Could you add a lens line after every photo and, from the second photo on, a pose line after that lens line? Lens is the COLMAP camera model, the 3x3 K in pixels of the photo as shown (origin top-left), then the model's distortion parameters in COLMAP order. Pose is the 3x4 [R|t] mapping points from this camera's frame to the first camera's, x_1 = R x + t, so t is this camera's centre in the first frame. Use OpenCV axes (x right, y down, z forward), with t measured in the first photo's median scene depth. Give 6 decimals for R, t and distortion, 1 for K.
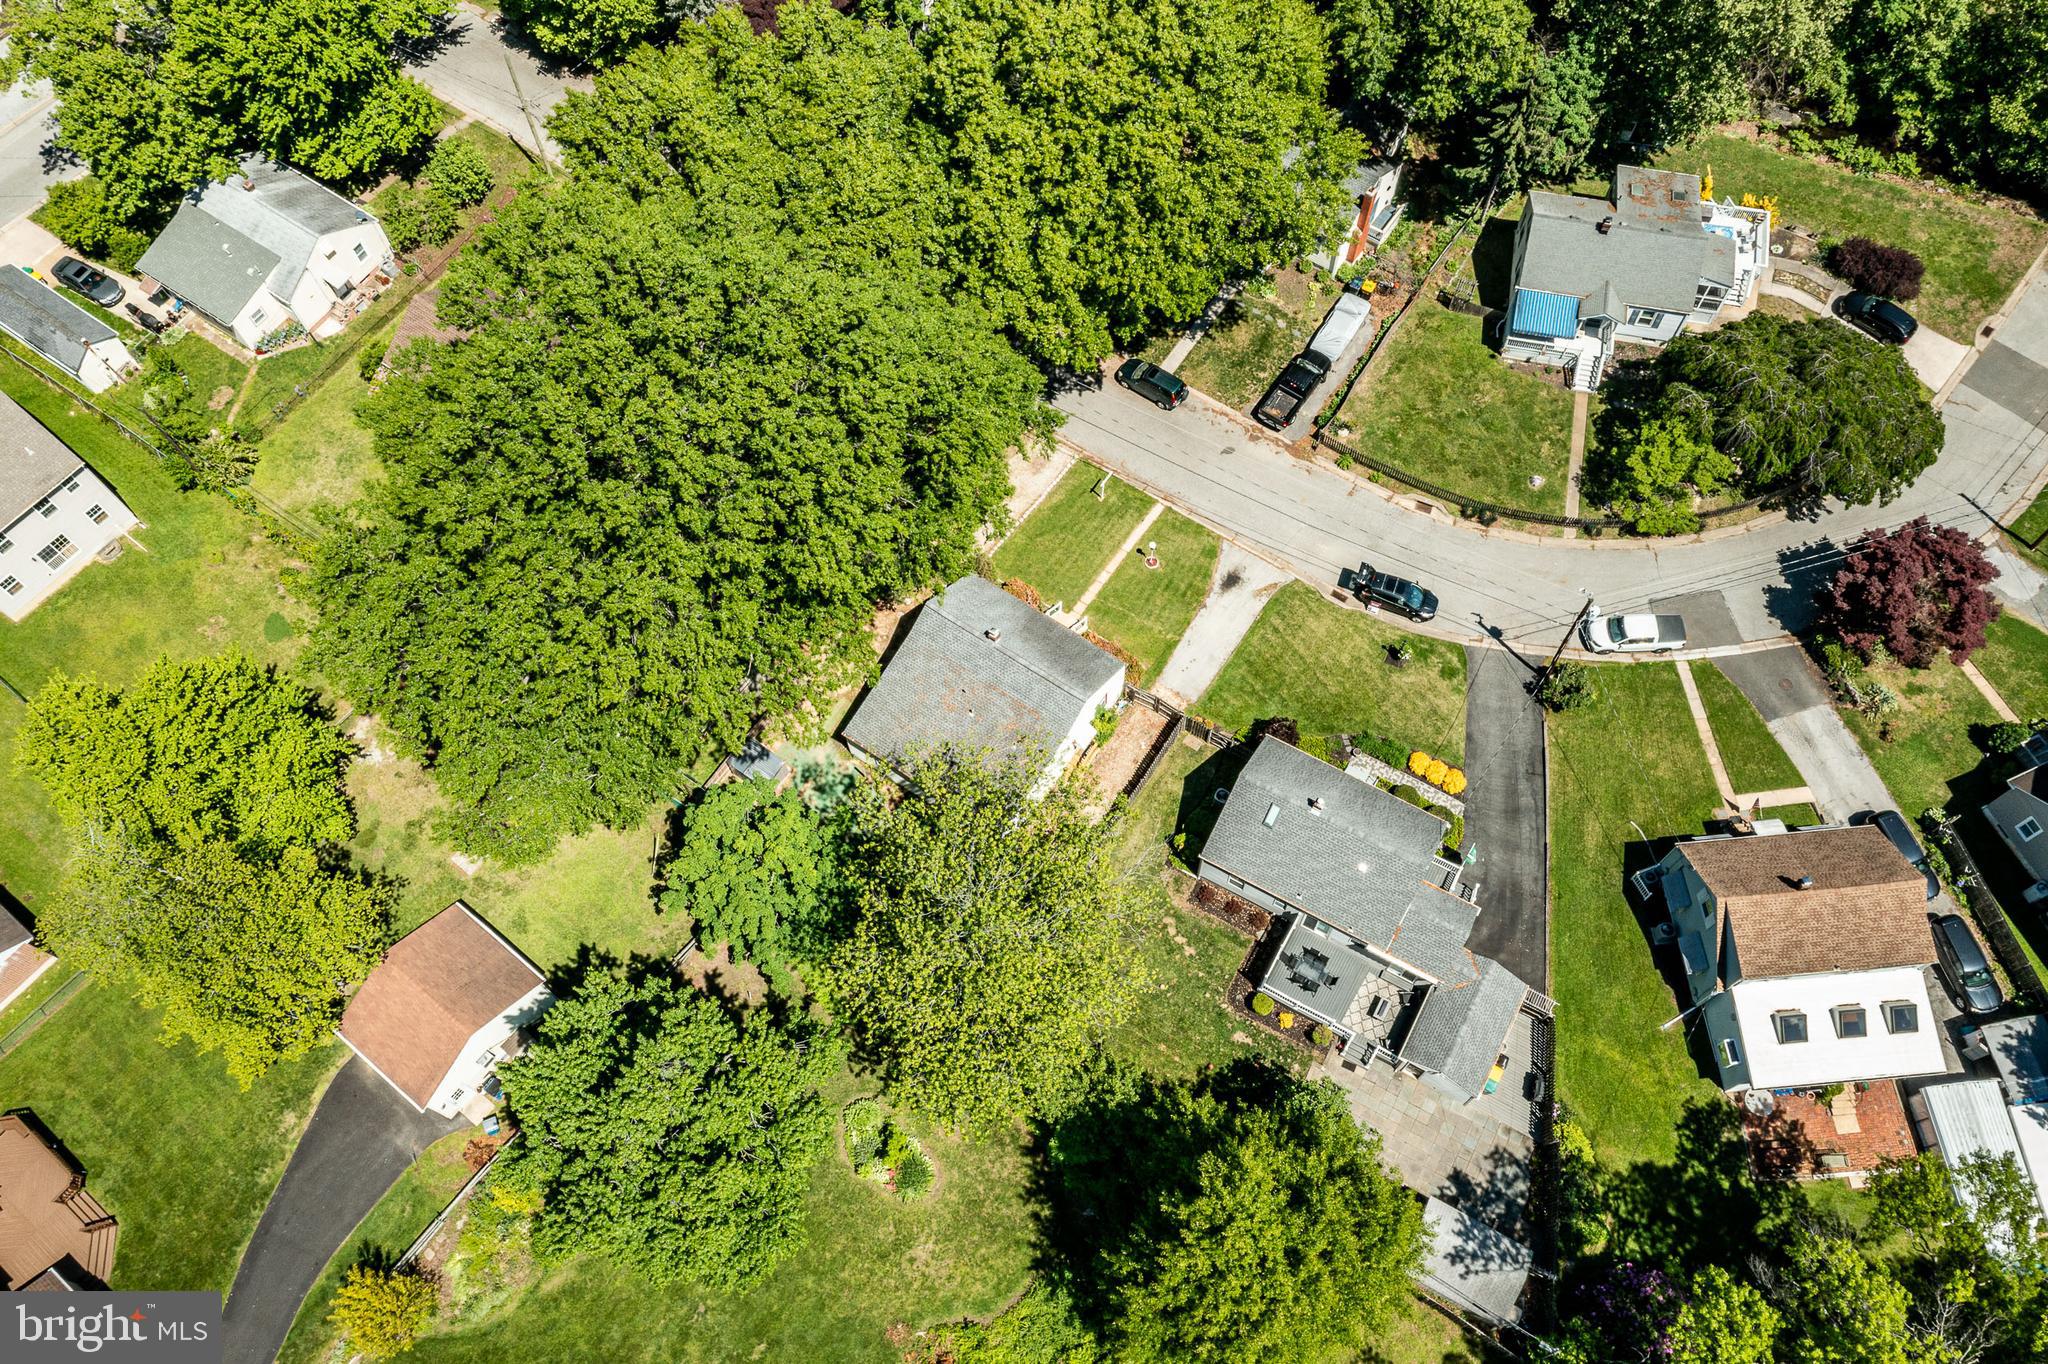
lens RADIAL K [[1619.6, 0, 1017.1], [0, 1619.6, 673.8], [0, 0, 1]] dist [-0.008442, 0.036304]
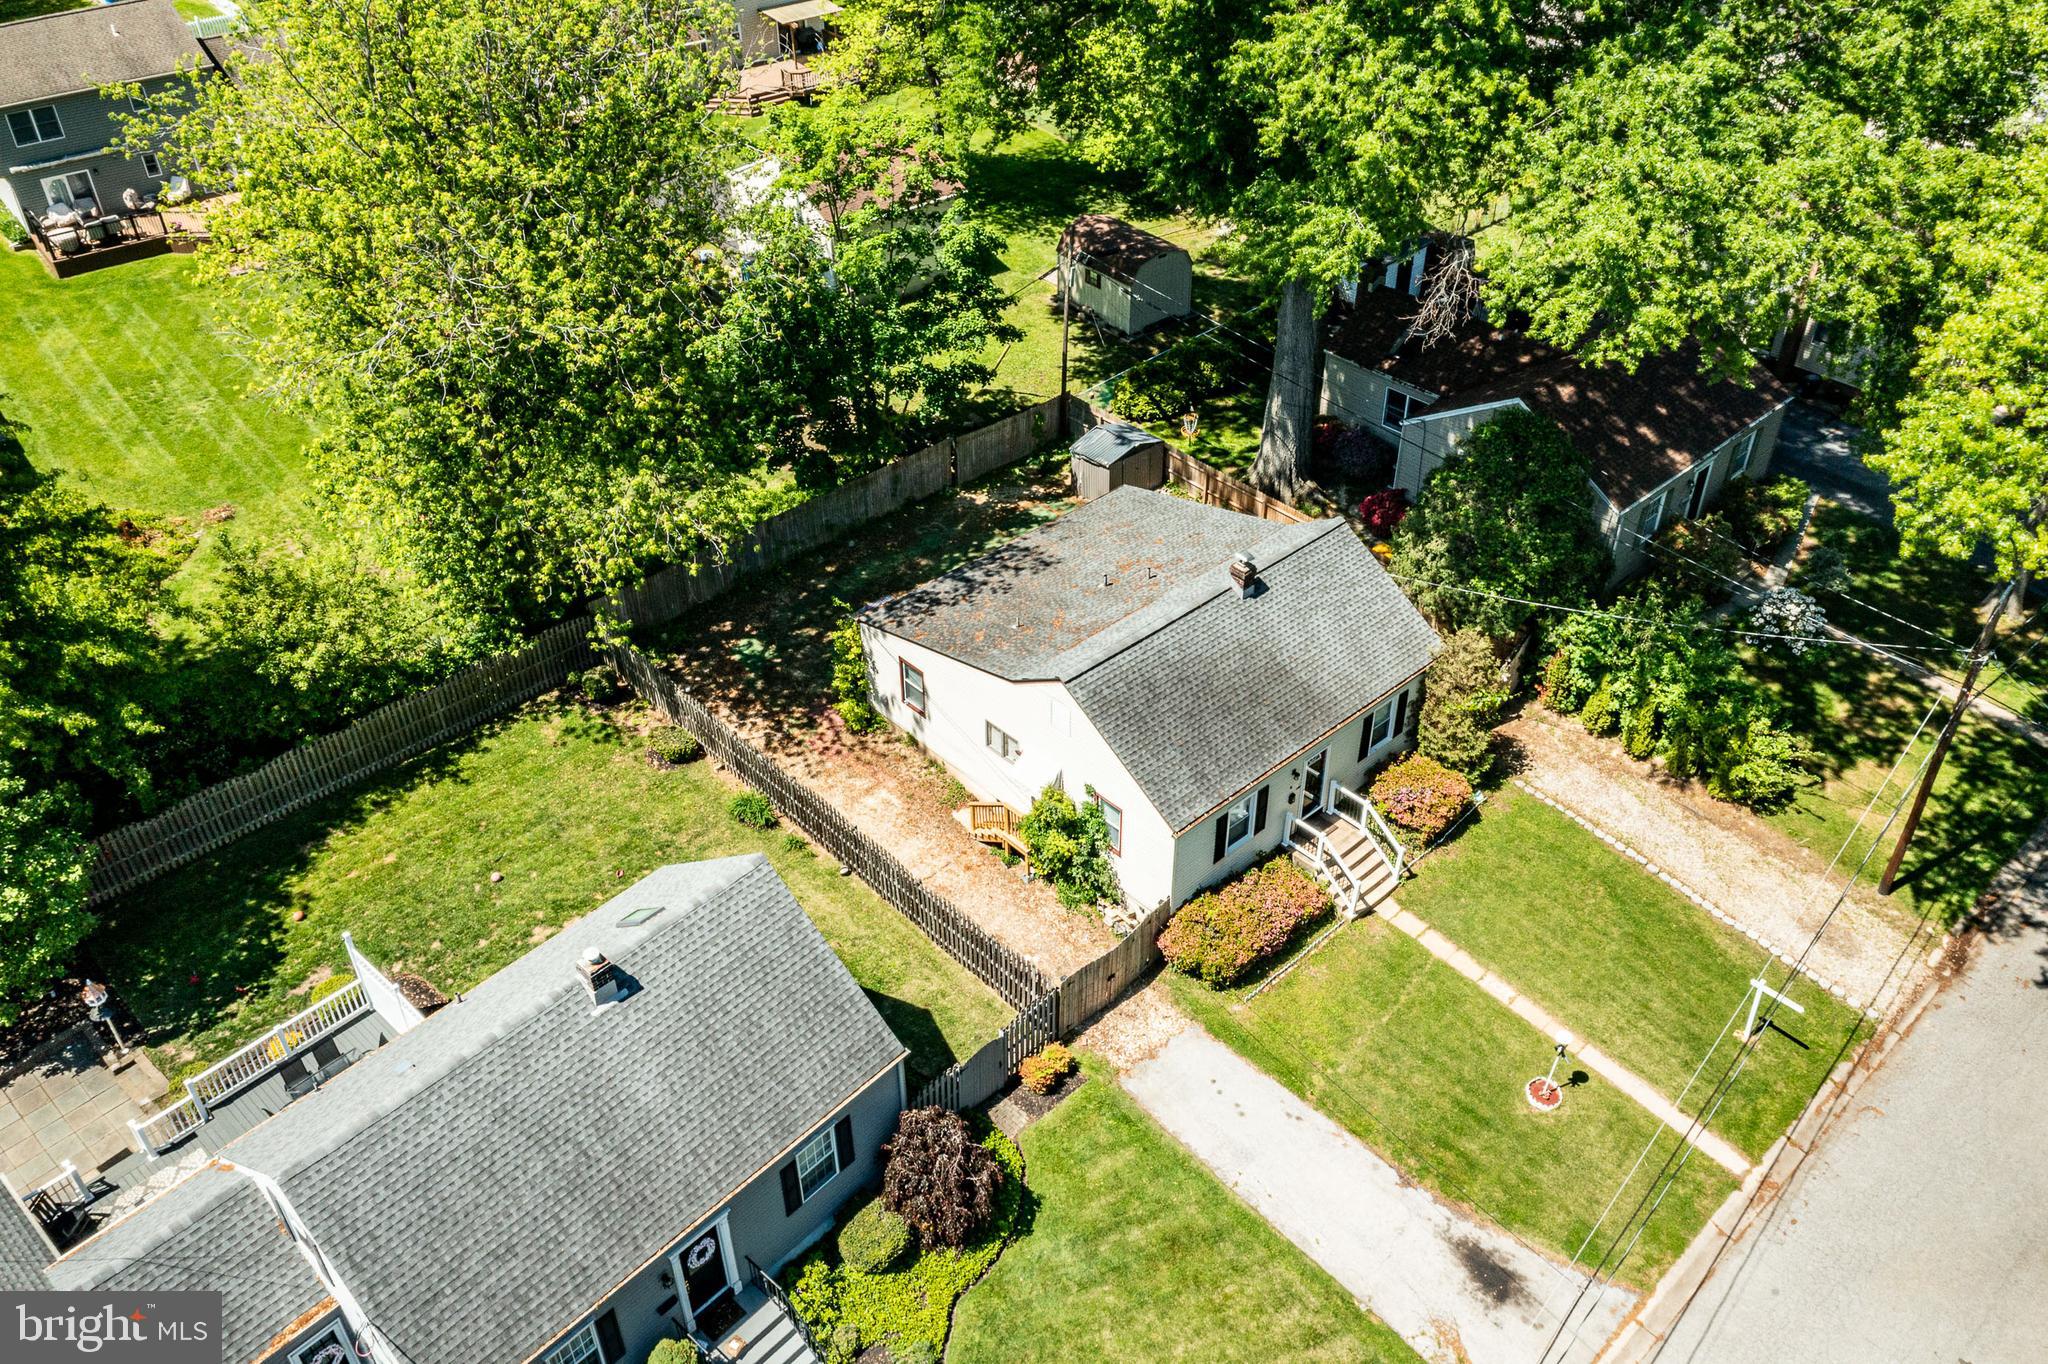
lens RADIAL K [[1619.6, 0, 1017.2], [0, 1619.6, 688.1], [0, 0, 1]] dist [-0.008442, 0.036304]
pose [[-0.226051, 0.614327, -0.755978, 0.364705], [-0.870583, 0.220760, 0.439716, -0.160138], [0.437019, 0.757540, 0.484920, 0.739924]]
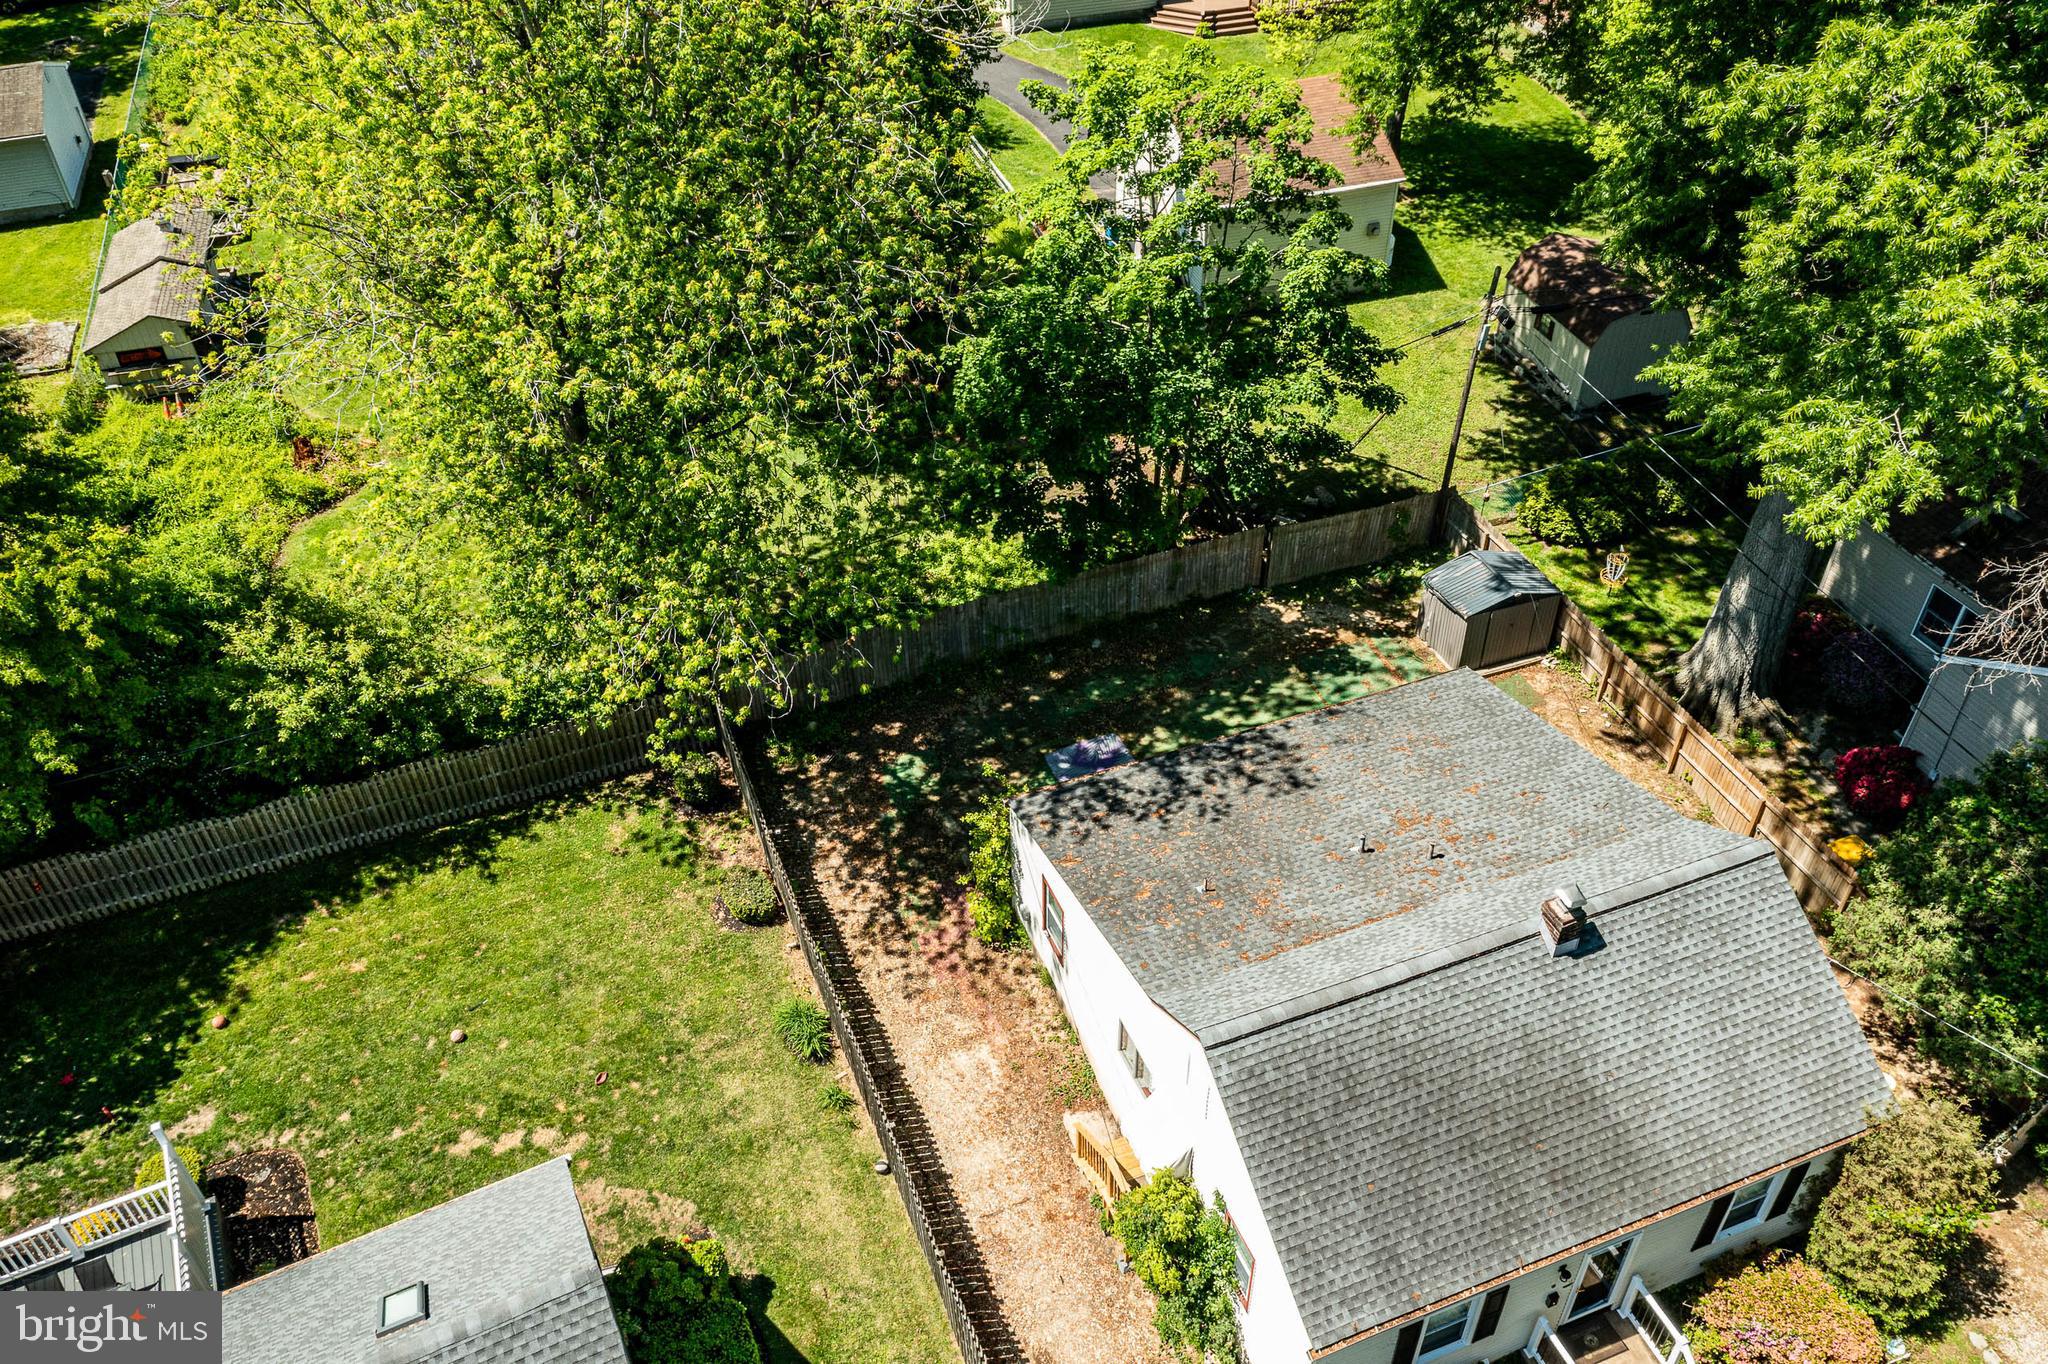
lens RADIAL K [[1619.6, 0, 1017.5], [0, 1619.6, 681.0], [0, 0, 1]] dist [-0.008442, 0.036304]
pose [[-0.555994, 0.561613, -0.612749, 0.187623], [-0.737242, 0.007239, 0.675590, -0.142197], [0.383856, 0.827368, 0.410020, 0.778987]]
